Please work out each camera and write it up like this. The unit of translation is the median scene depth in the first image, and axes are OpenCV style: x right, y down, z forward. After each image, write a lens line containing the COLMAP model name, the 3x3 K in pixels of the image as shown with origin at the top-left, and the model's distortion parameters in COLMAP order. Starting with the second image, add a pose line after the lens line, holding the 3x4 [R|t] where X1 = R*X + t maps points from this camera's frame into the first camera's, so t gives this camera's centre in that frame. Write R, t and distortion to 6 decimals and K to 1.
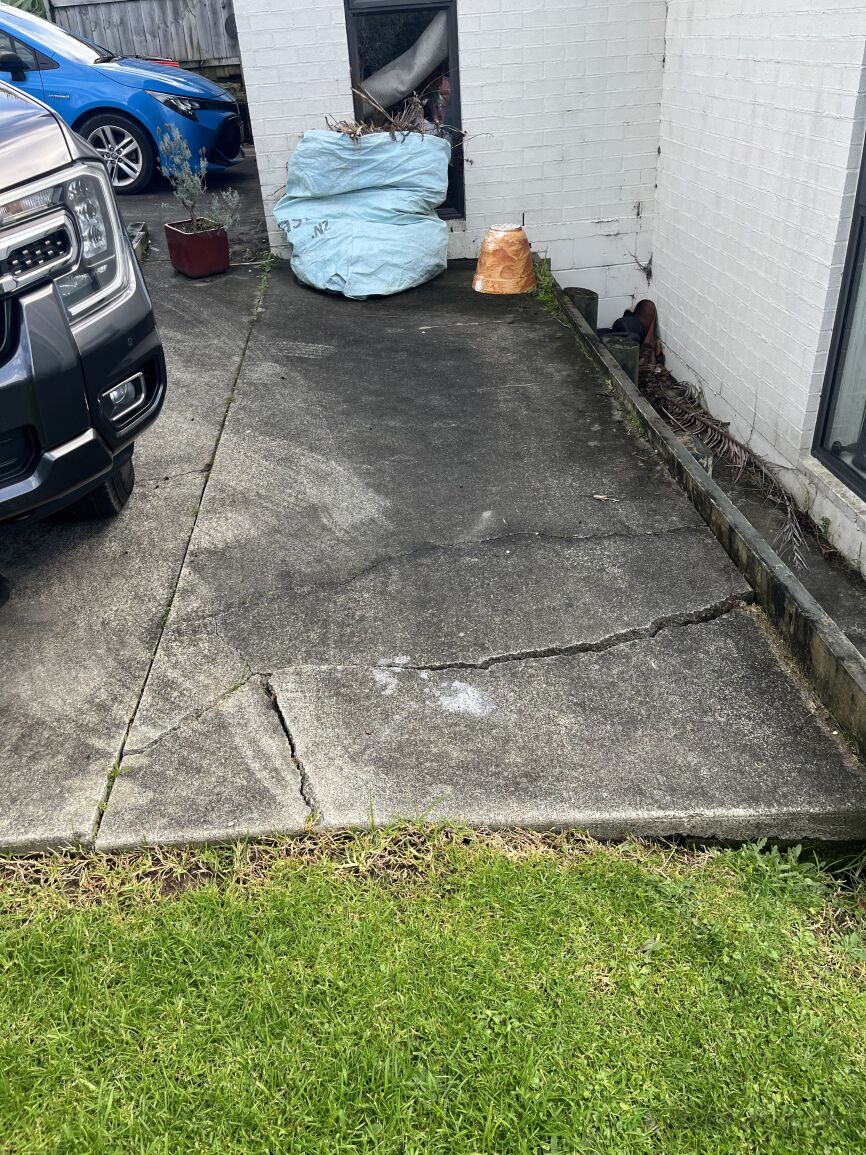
lens RADIAL K [[878.7, 0, 427.2], [0, 878.7, 595.3], [0, 0, 1]] dist [0.061676, -0.075624]
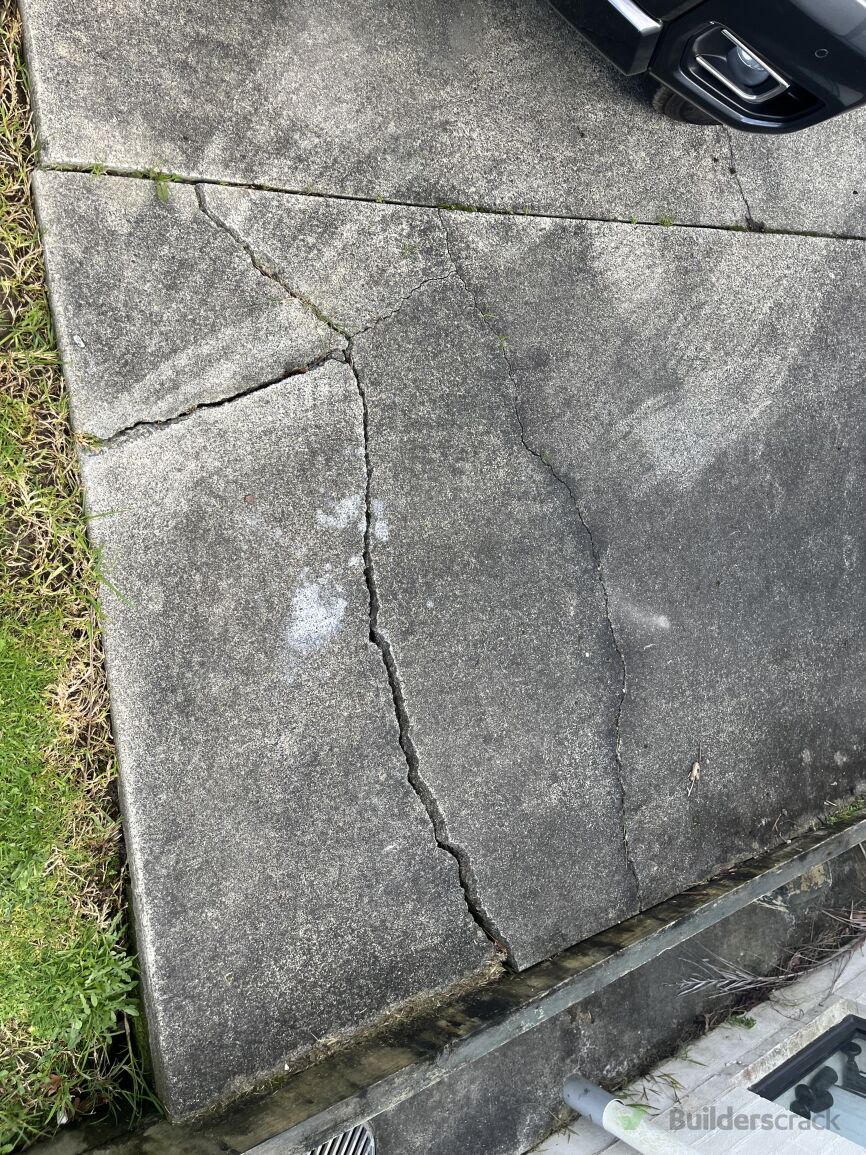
lens RADIAL K [[878.7, 0, 427.2], [0, 878.7, 595.3], [0, 0, 1]] dist [0.061676, -0.075624]
pose [[0.060327, 0.995916, 0.067178, -0.021242], [-0.910127, 0.027243, 0.413432, -0.280594], [0.409913, -0.086081, 0.908053, 0.302453]]
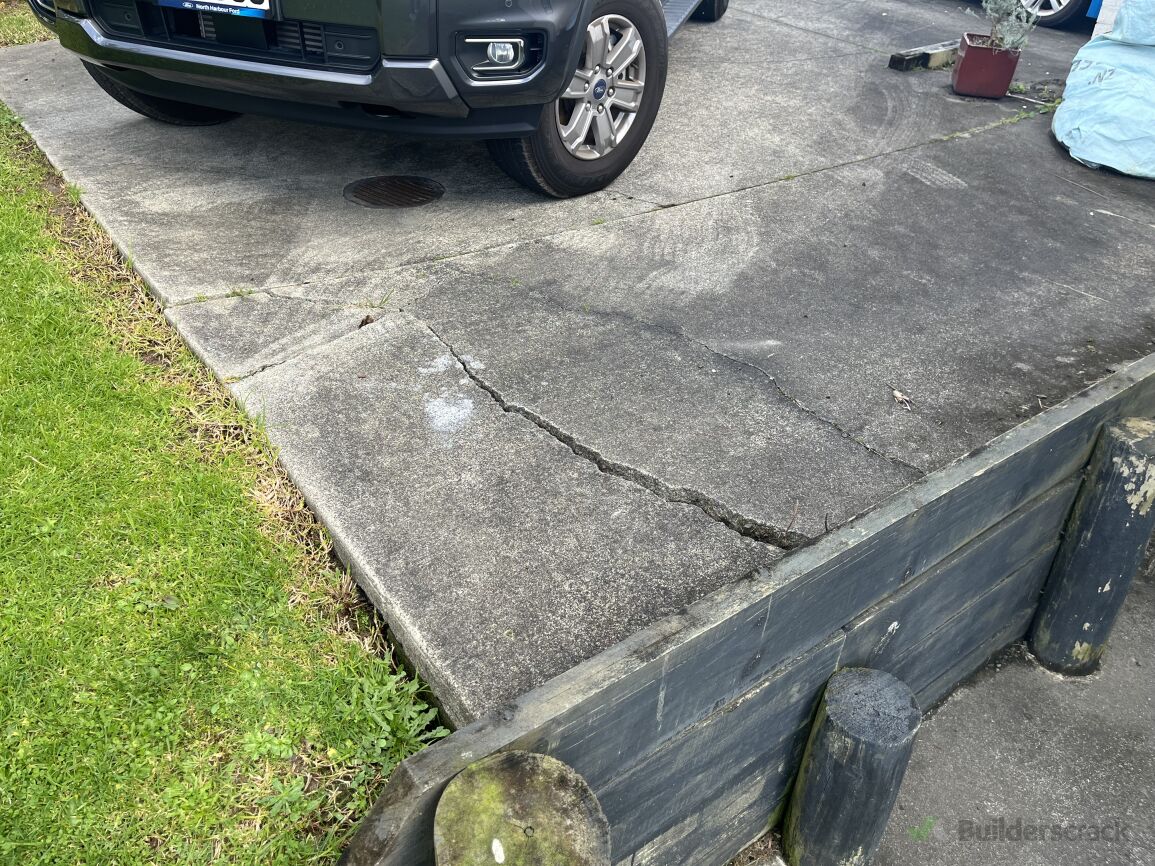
lens RADIAL K [[878.7, 0, 577.5], [0, 878.7, 433.0], [0, 0, 1]] dist [0.061676, -0.075624]
pose [[0.560520, 0.522401, -0.642584, 0.689904], [-0.531075, 0.822125, 0.205110, -0.121384], [0.635434, 0.226292, 0.738252, 0.367599]]
